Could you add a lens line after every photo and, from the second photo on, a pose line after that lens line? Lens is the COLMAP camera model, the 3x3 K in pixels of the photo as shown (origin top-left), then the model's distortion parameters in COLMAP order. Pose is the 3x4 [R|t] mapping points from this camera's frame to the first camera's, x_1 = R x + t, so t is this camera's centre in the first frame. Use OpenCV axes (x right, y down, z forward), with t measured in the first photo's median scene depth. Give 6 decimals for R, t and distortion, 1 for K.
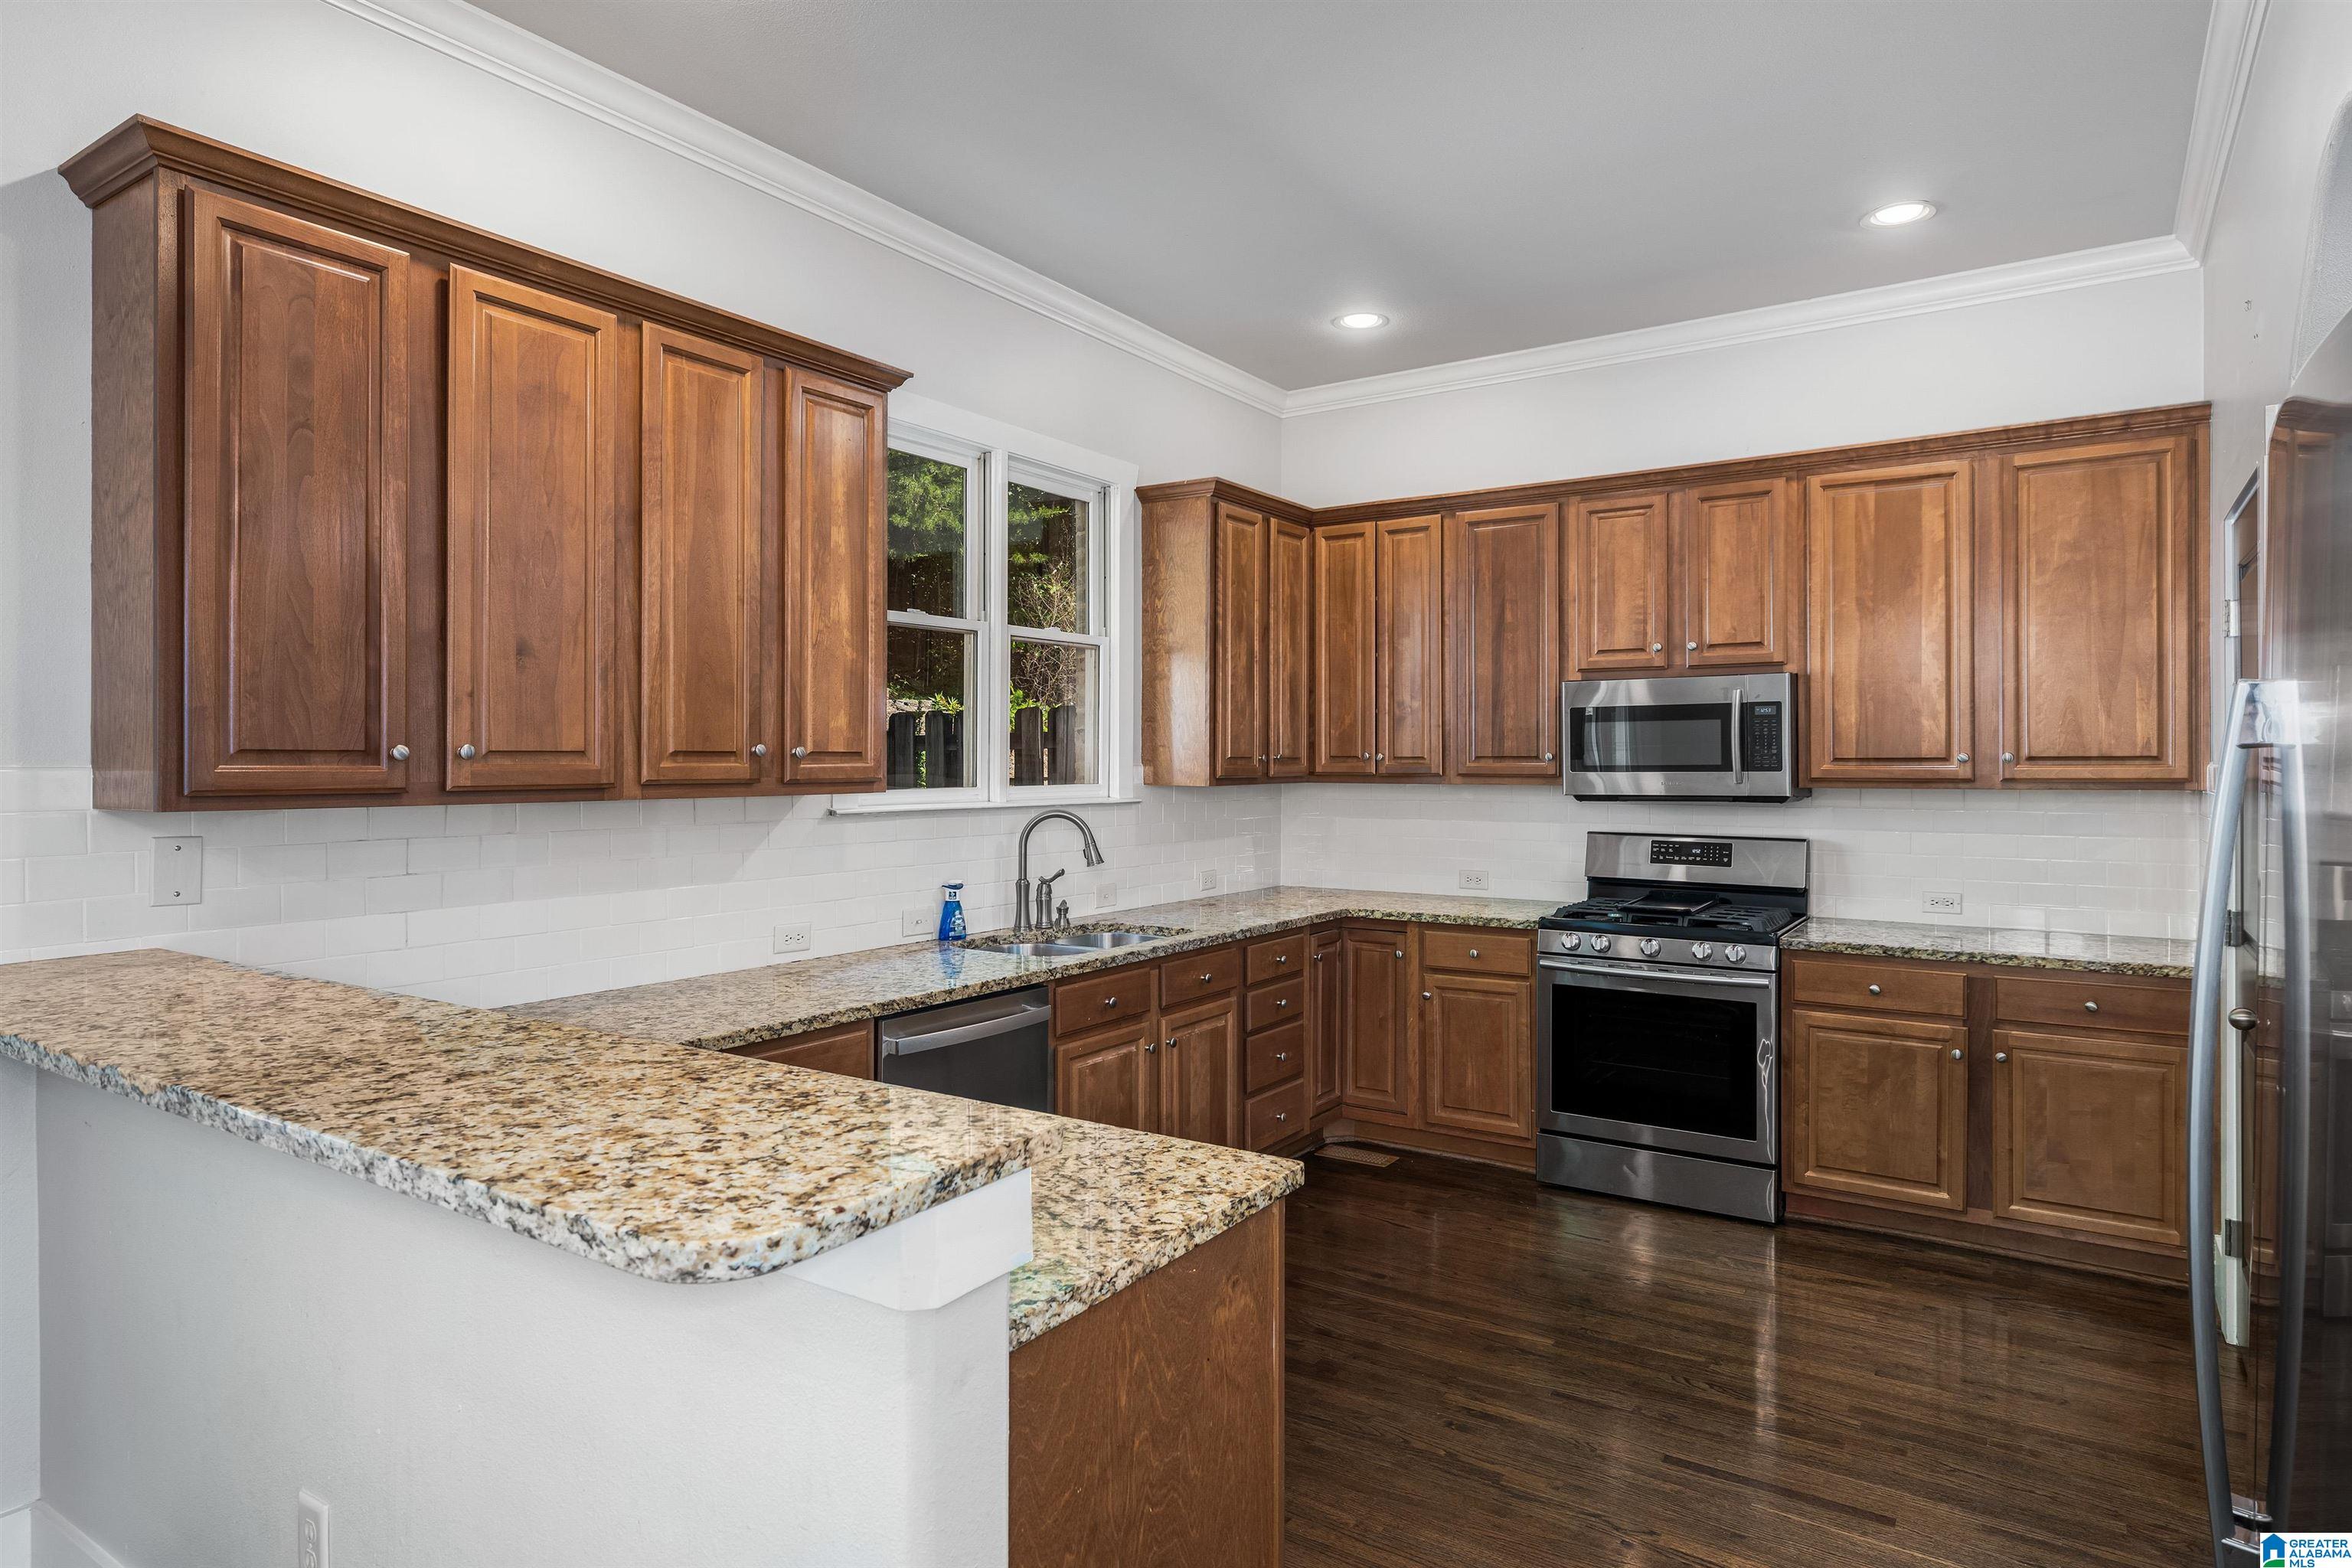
lens RADIAL K [[1345.0, 0, 1171.0], [0, 1345.0, 766.1], [0, 0, 1]] dist [0.003839, 0.002228]
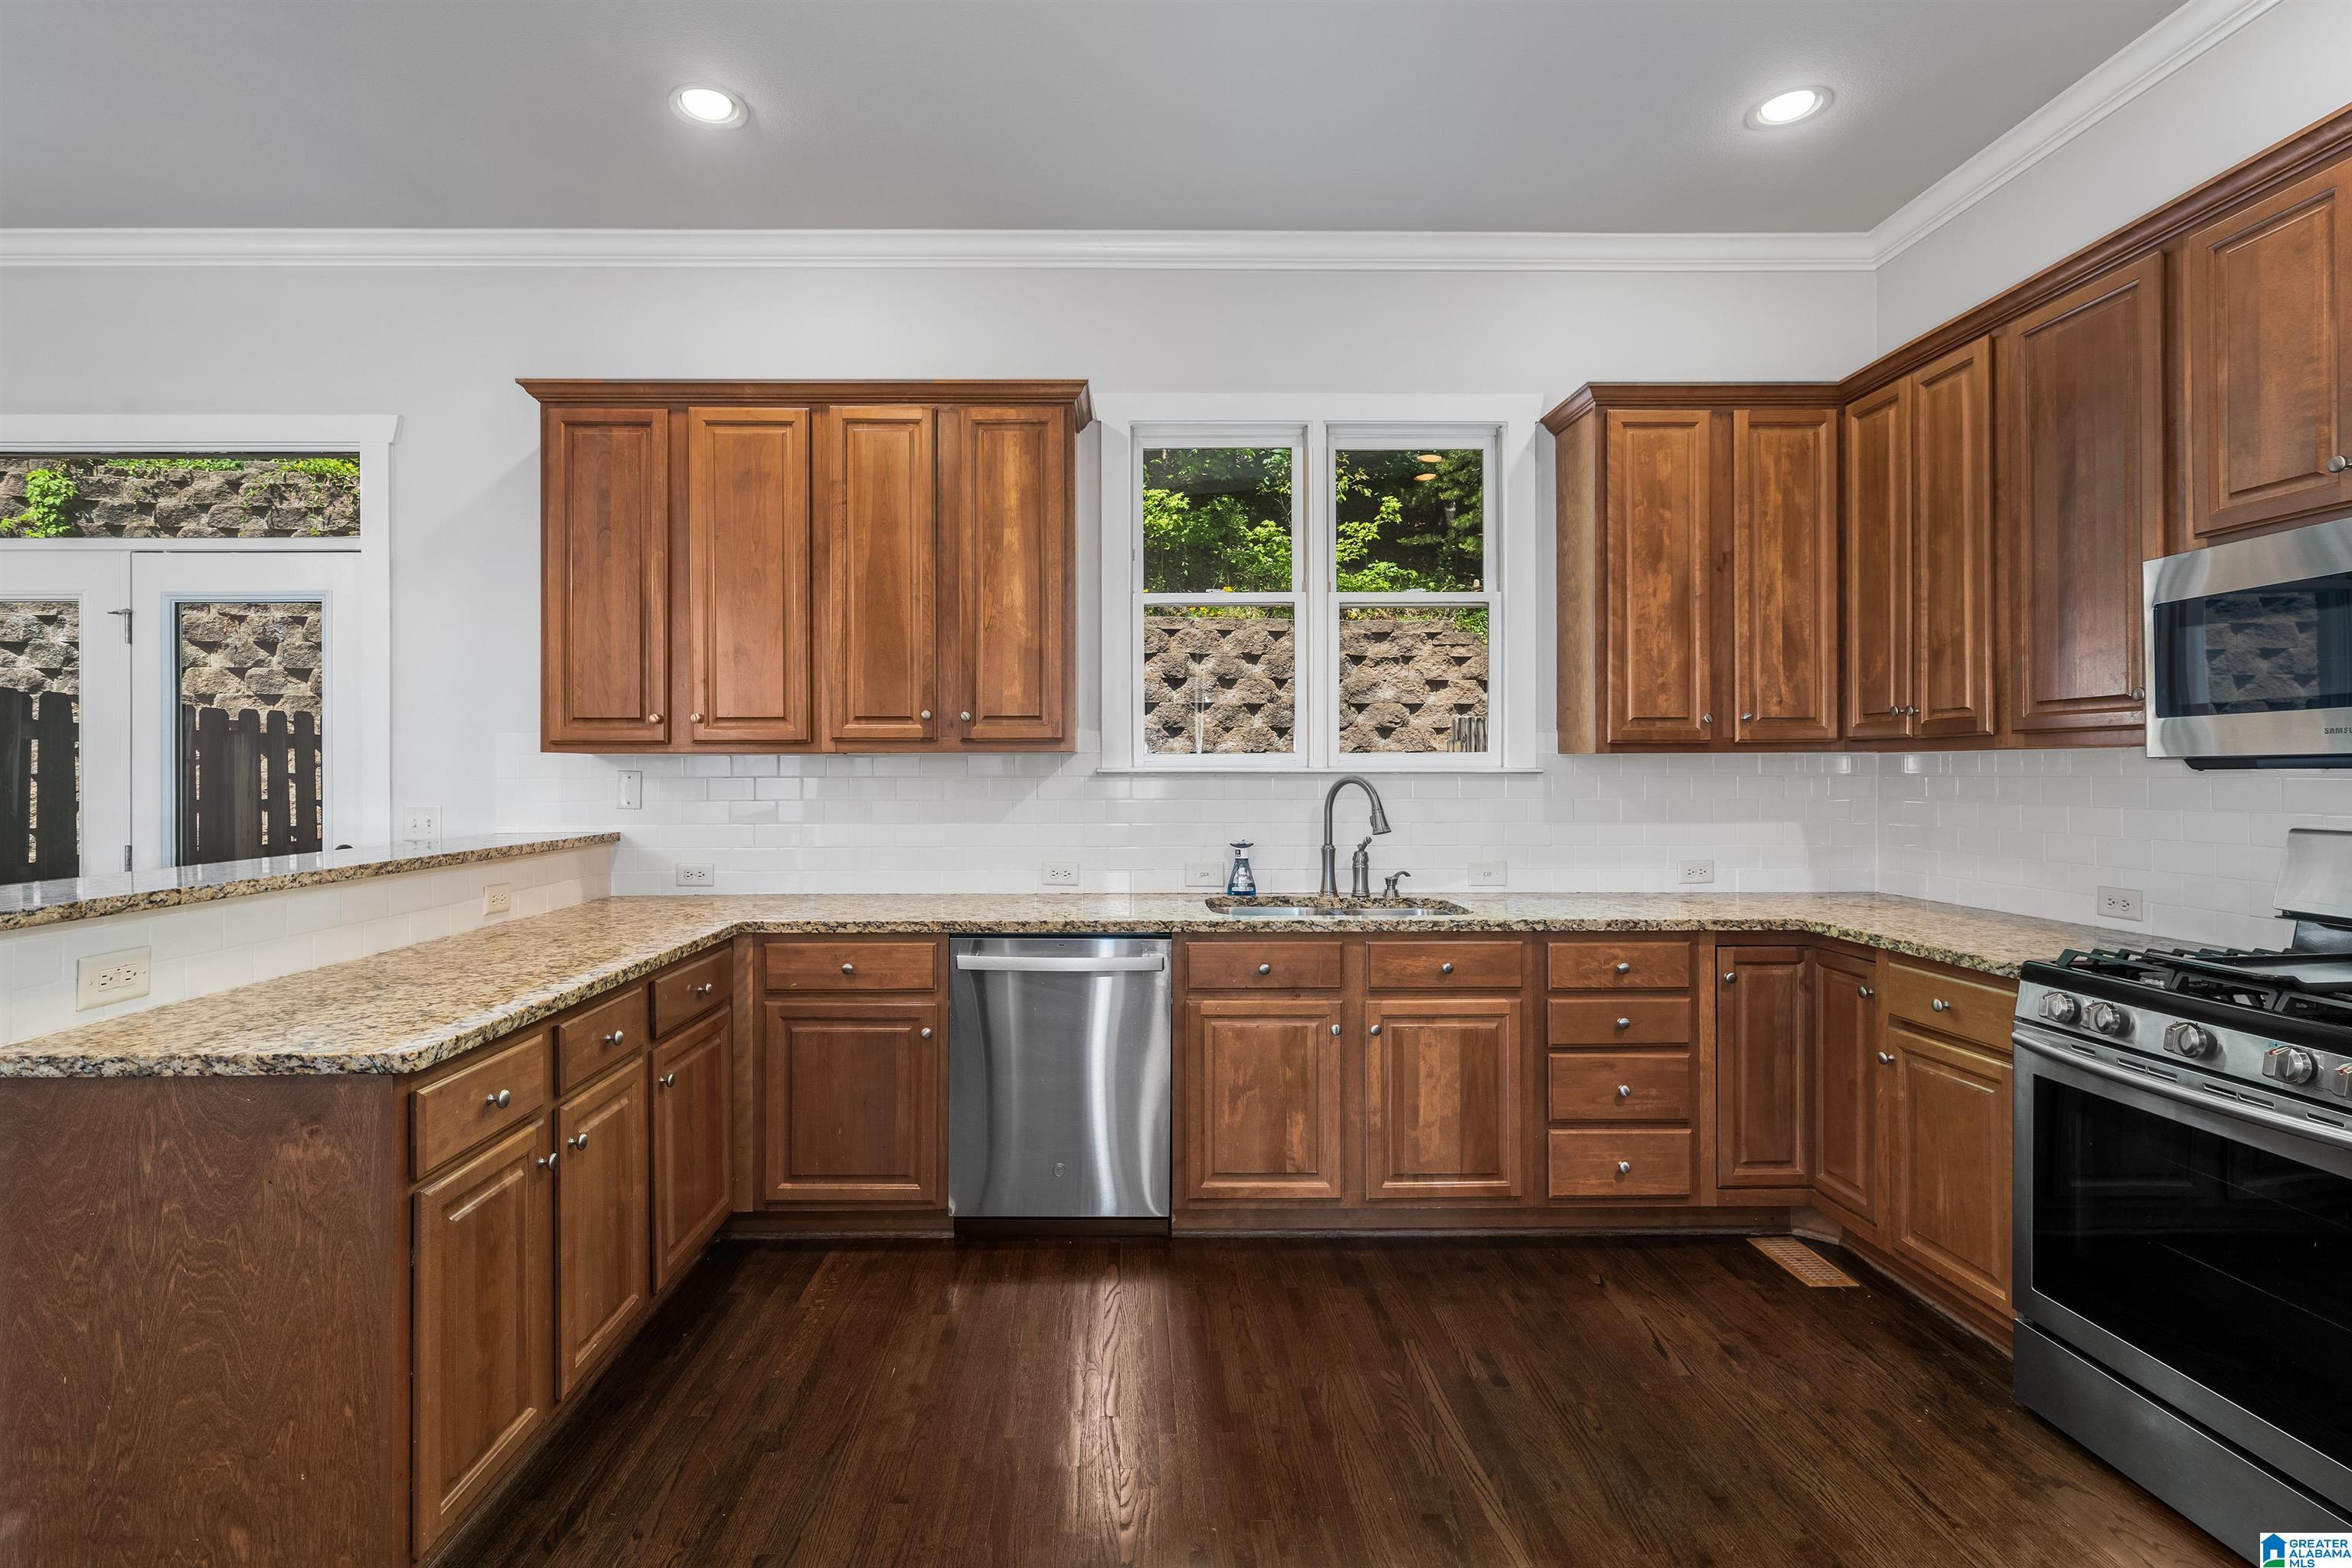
lens RADIAL K [[1098.1, 0, 1125.2], [0, 1098.1, 772.7], [0, 0, 1]] dist [0.000743, -0.000268]
pose [[0.560783, 0.000129, -0.827963, 0.476523], [-0.001462, 0.999999, -0.000835, 0.031401], [0.827961, 0.001678, 0.560783, 0.413735]]
